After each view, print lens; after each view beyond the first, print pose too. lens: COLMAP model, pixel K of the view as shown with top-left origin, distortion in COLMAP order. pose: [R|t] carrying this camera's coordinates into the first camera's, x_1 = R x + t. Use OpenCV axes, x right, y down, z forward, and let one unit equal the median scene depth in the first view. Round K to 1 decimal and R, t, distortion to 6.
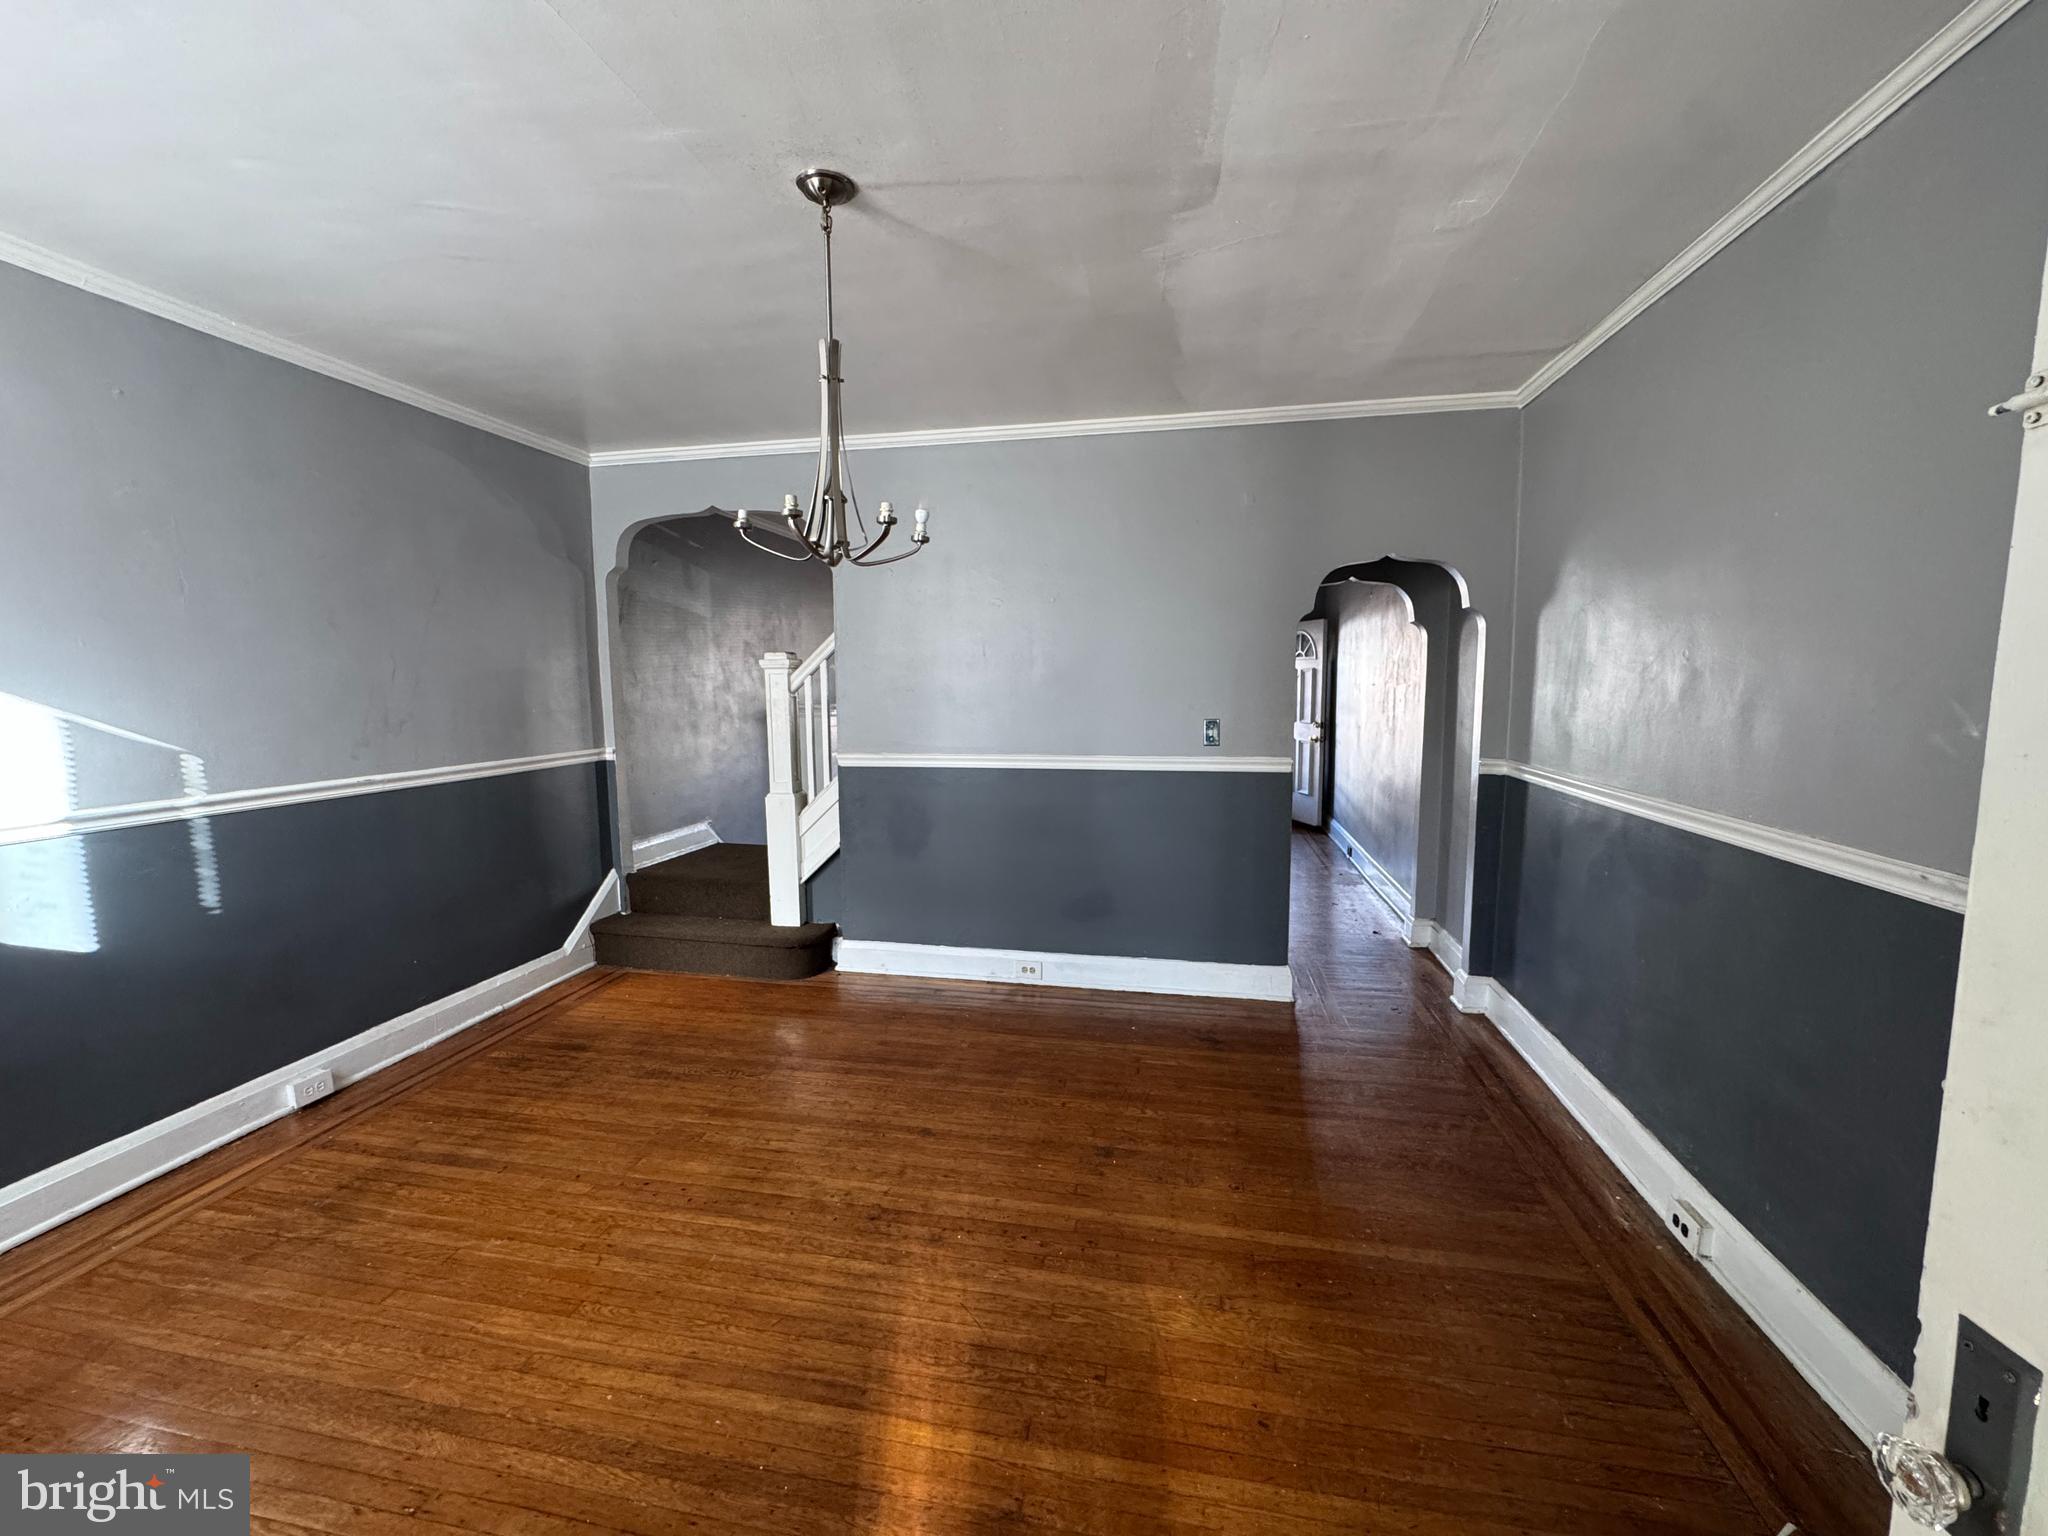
lens RADIAL K [[809.7, 0, 1021.4], [0, 809.7, 766.6], [0, 0, 1]] dist [-0.006164, -0.000087]
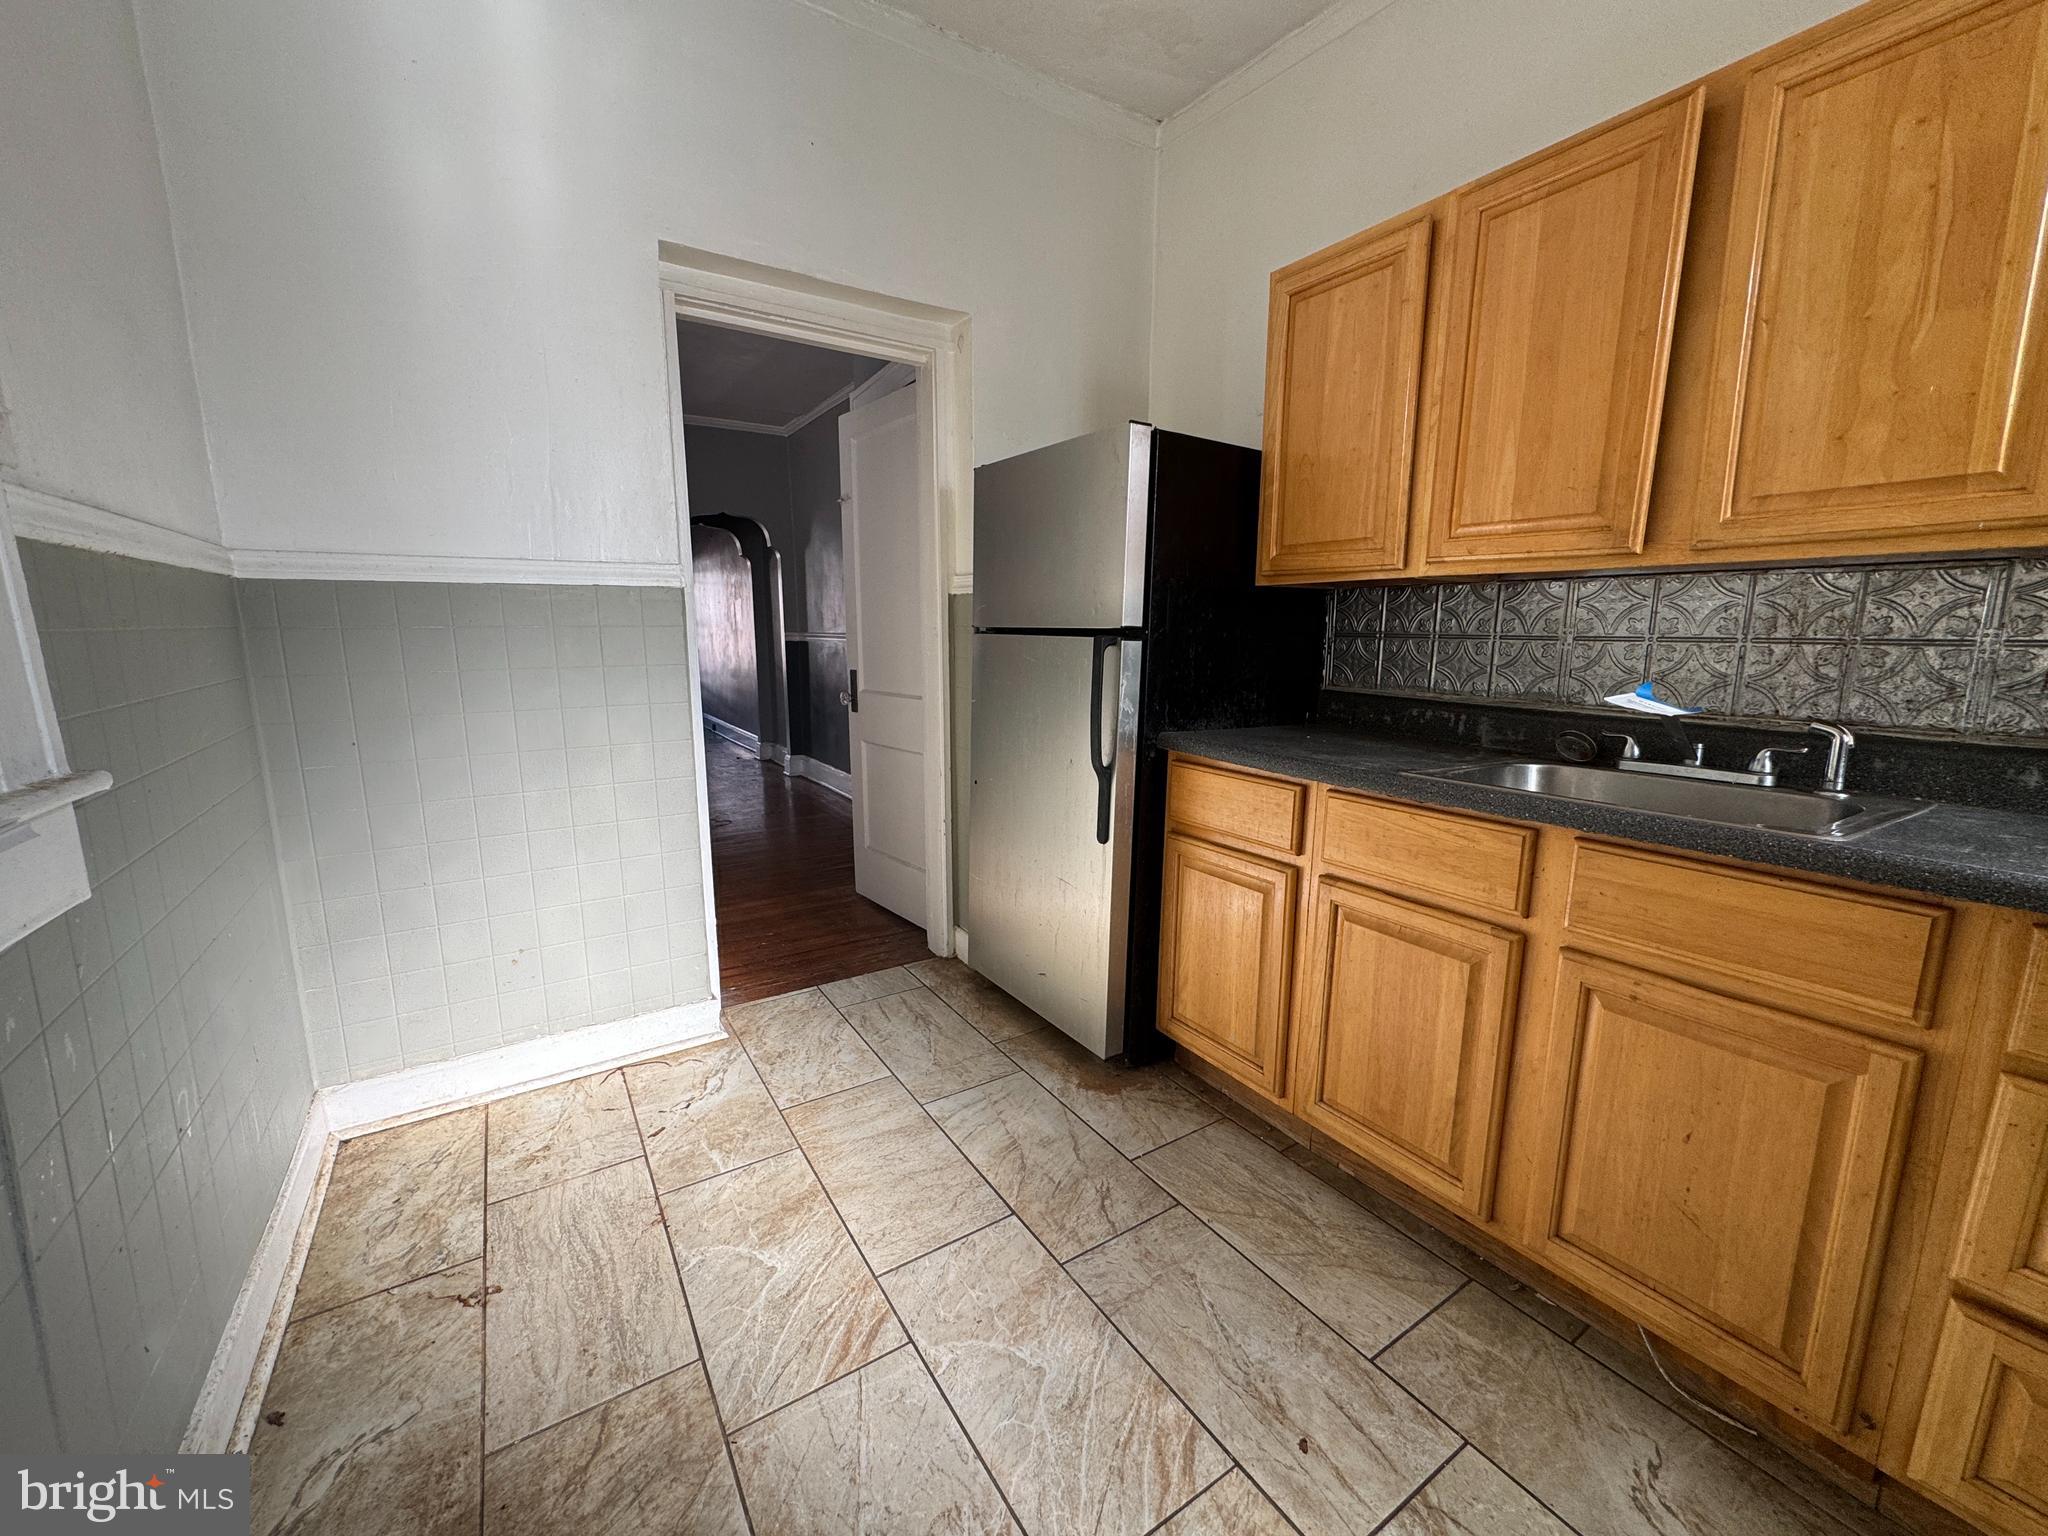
lens RADIAL K [[809.7, 0, 1022.3], [0, 809.7, 762.1], [0, 0, 1]] dist [-0.006164, -0.000087]
pose [[0.717367, -0.110250, 0.687917, -0.533642], [0.067299, 0.993748, 0.089085, 0.252347], [-0.693437, -0.017610, 0.720302, -1.107534]]
